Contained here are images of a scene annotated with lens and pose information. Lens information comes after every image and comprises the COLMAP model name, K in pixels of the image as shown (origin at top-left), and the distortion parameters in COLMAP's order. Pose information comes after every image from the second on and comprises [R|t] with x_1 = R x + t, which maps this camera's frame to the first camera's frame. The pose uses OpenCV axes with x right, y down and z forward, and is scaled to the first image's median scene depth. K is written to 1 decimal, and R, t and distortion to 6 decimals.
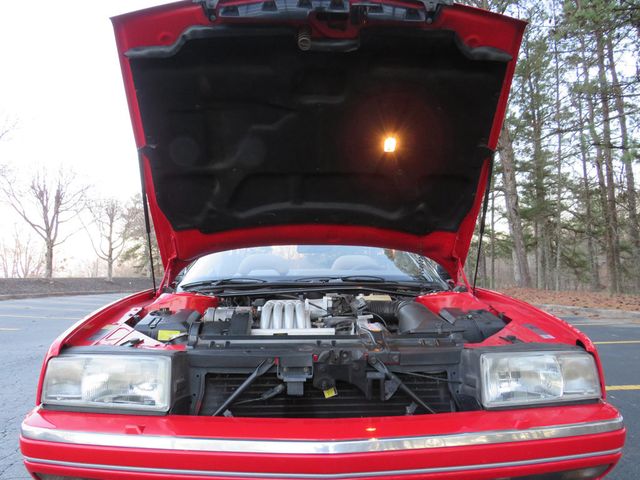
lens RADIAL K [[451.4, 0, 342.5], [0, 451.4, 241.8], [0, 0, 1]] dist [-0.003727, -0.003843]
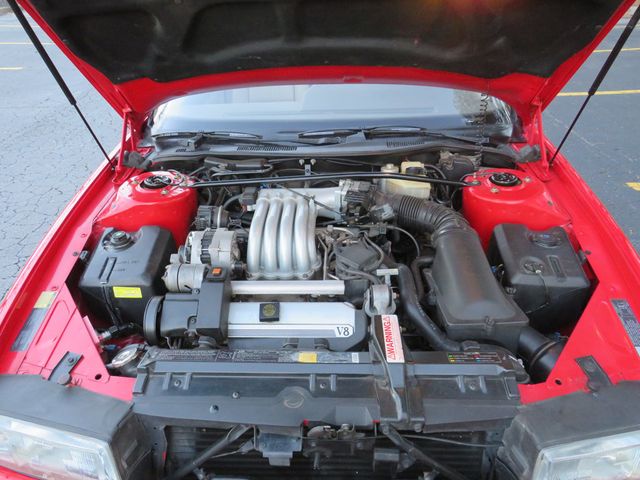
lens RADIAL K [[451.4, 0, 342.5], [0, 451.4, 241.8], [0, 0, 1]] dist [-0.003727, -0.003843]
pose [[0.996296, 0.045559, -0.072934, 0.022917], [0.008608, 0.791026, 0.611722, -0.243833], [0.085562, -0.610084, 0.787703, 0.354946]]
